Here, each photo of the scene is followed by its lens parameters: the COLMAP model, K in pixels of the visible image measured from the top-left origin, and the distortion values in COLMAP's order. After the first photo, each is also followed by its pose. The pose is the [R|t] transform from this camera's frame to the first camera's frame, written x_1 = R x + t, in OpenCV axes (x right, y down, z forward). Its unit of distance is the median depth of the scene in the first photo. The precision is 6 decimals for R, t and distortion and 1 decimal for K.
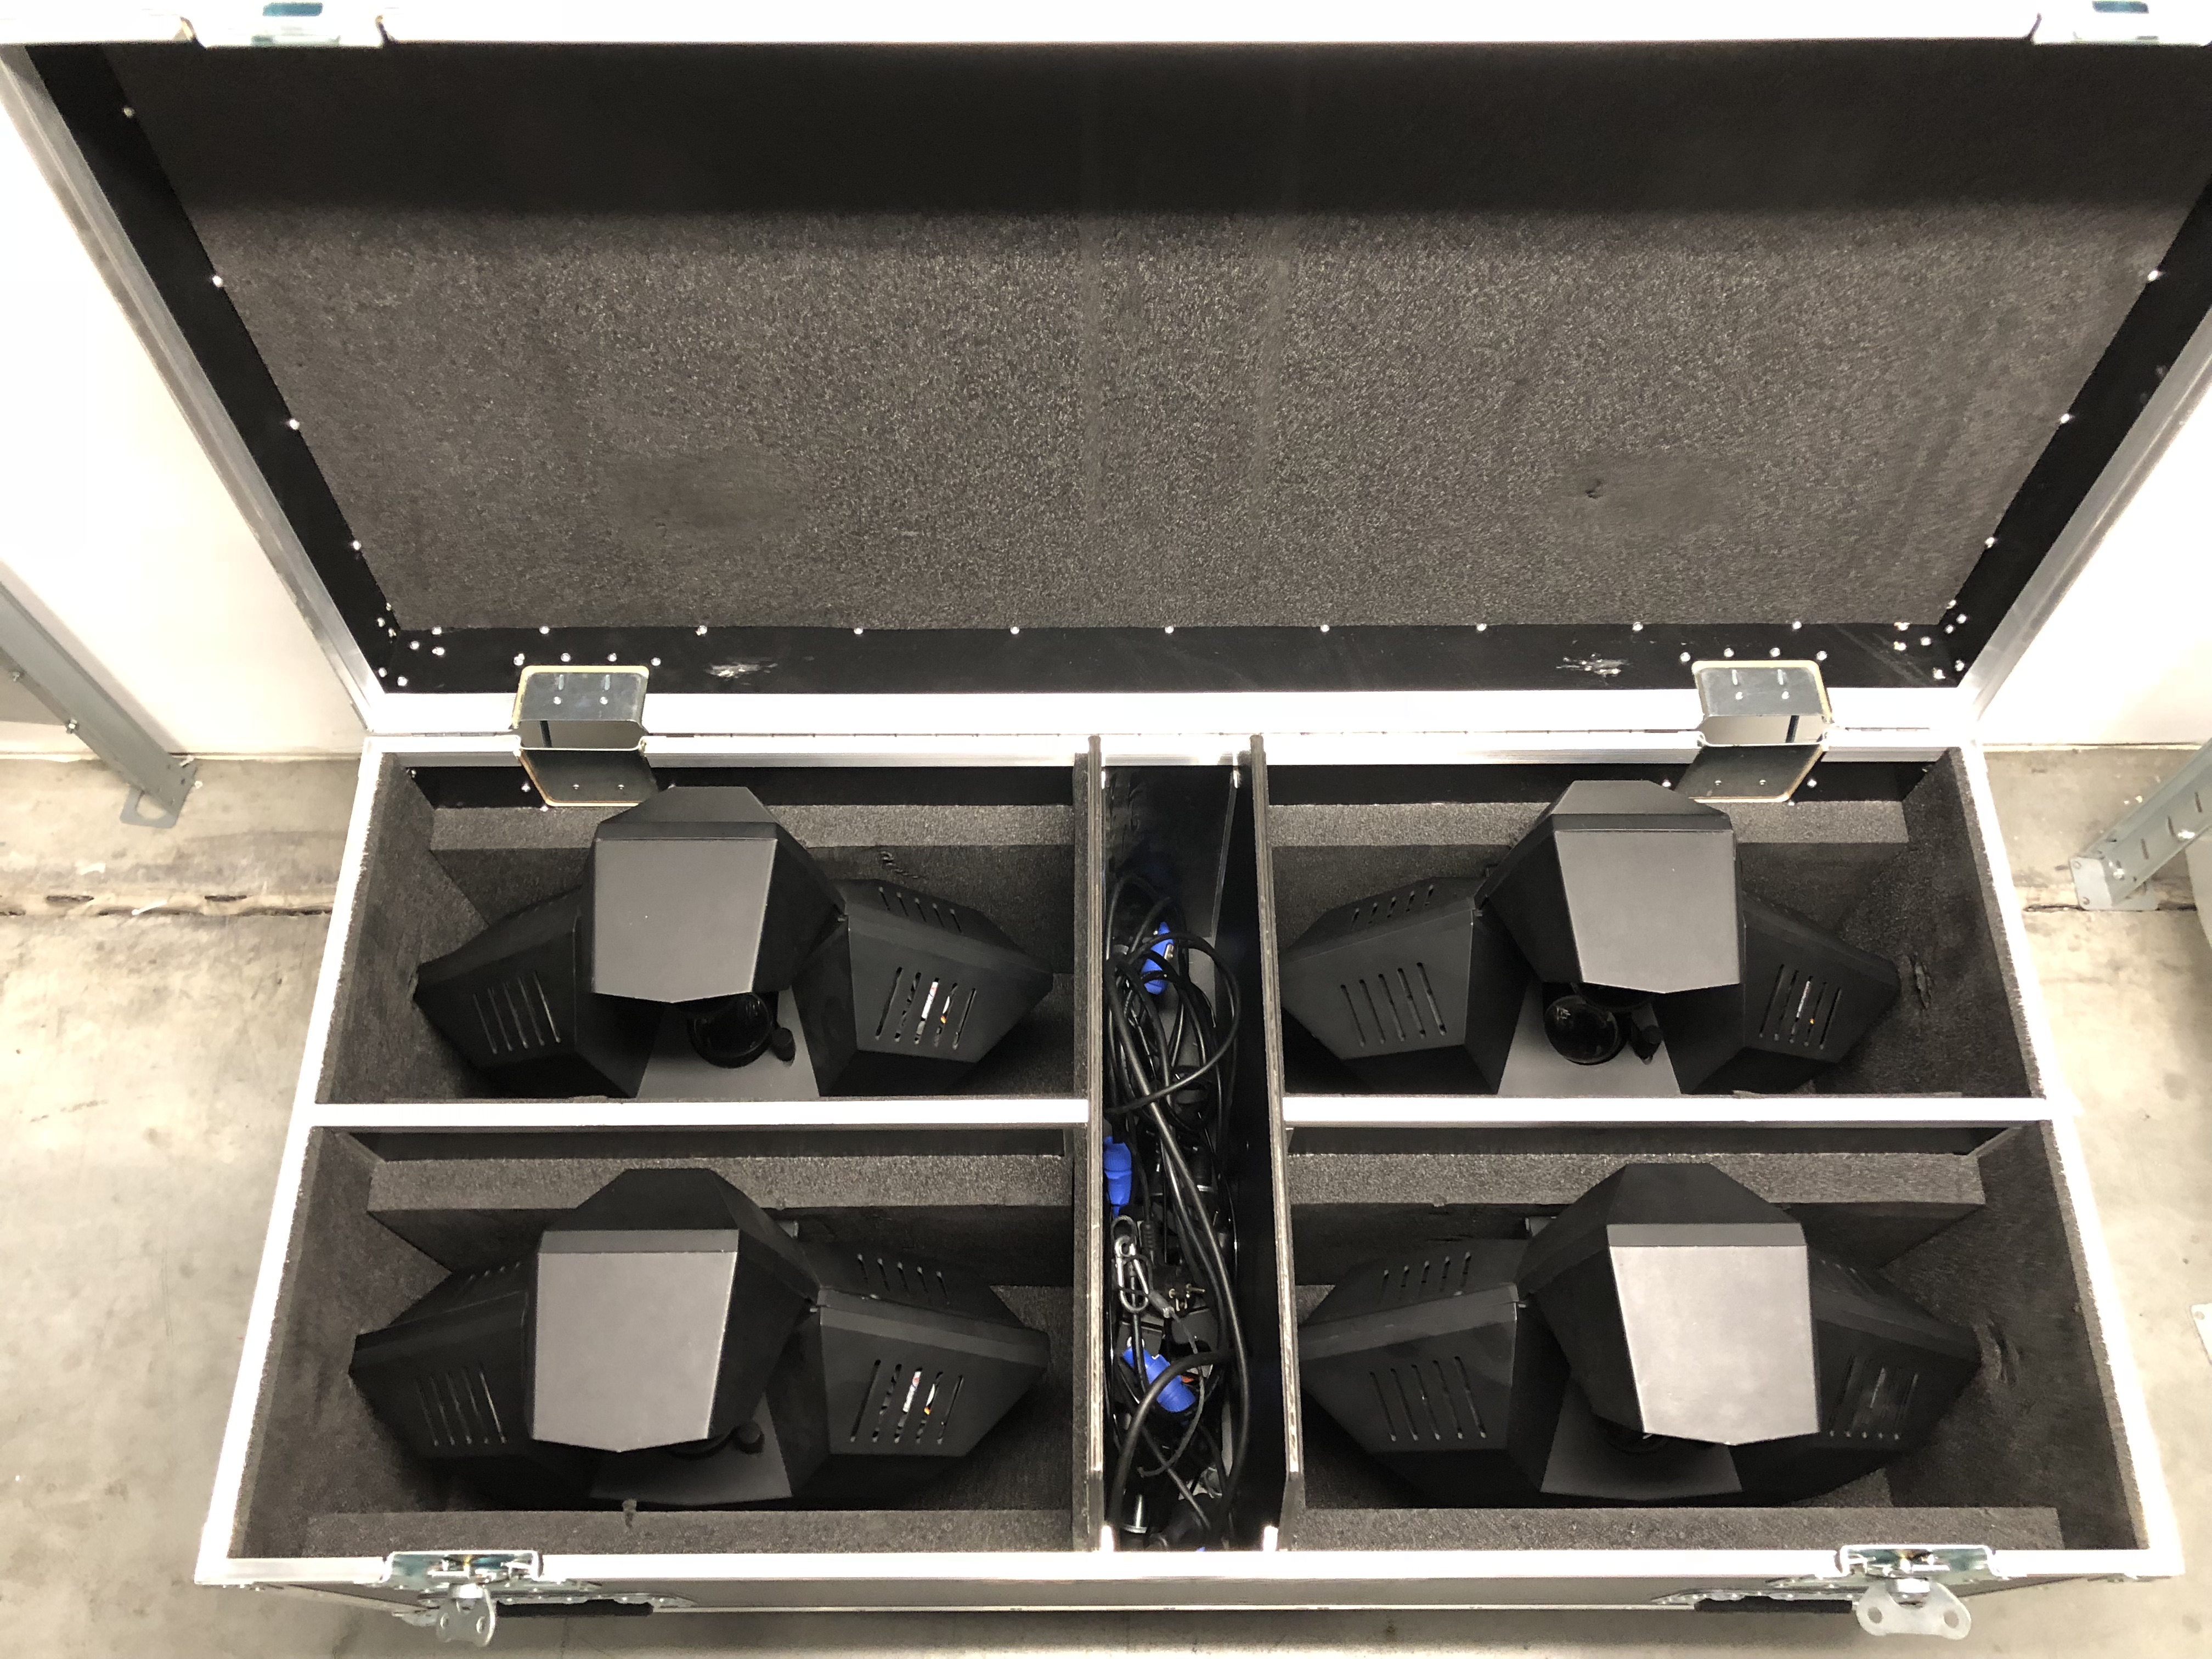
lens RADIAL K [[1938.7, 0, 1094.5], [0, 1938.7, 839.9], [0, 0, 1]] dist [-0.042439, -0.013310]
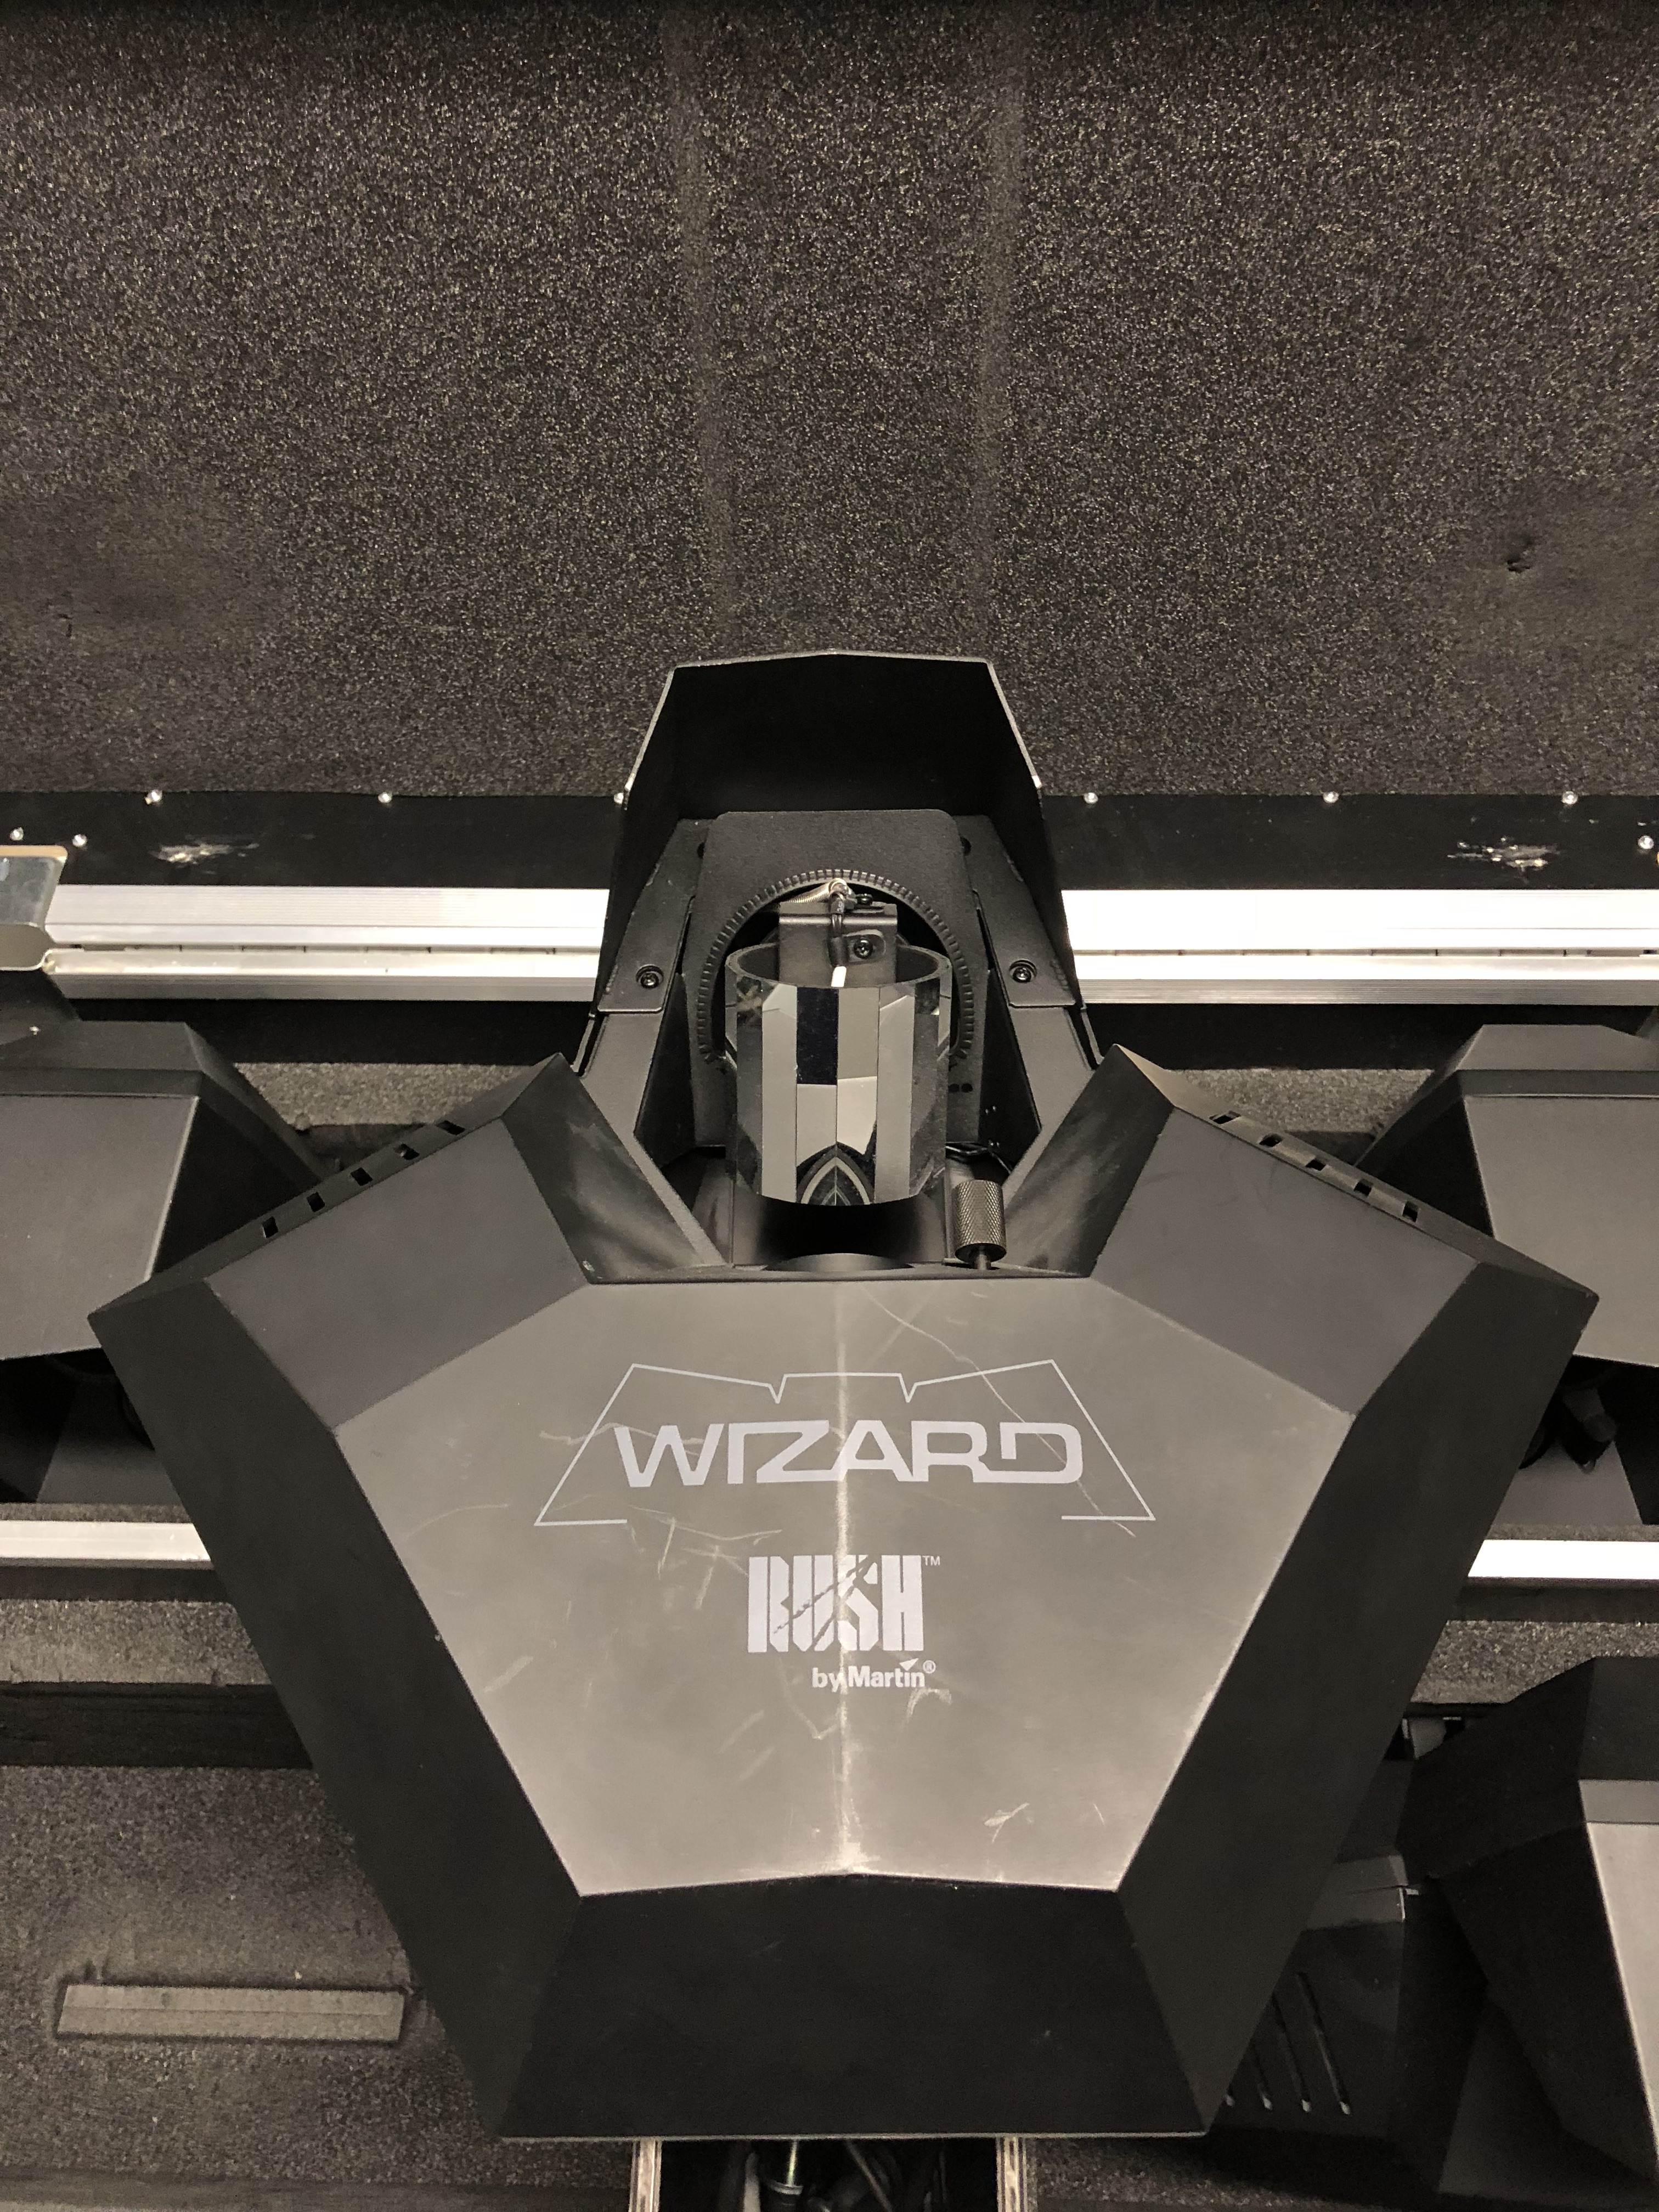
lens RADIAL K [[1938.7, 0, 841.7], [0, 1938.7, 1091.6], [0, 0, 1]] dist [-0.042439, -0.013310]
pose [[0.999809, 0.010553, -0.016456, 0.048912], [-0.011310, 0.998849, -0.046623, 0.022928], [0.015945, 0.046800, 0.998777, 0.366720]]
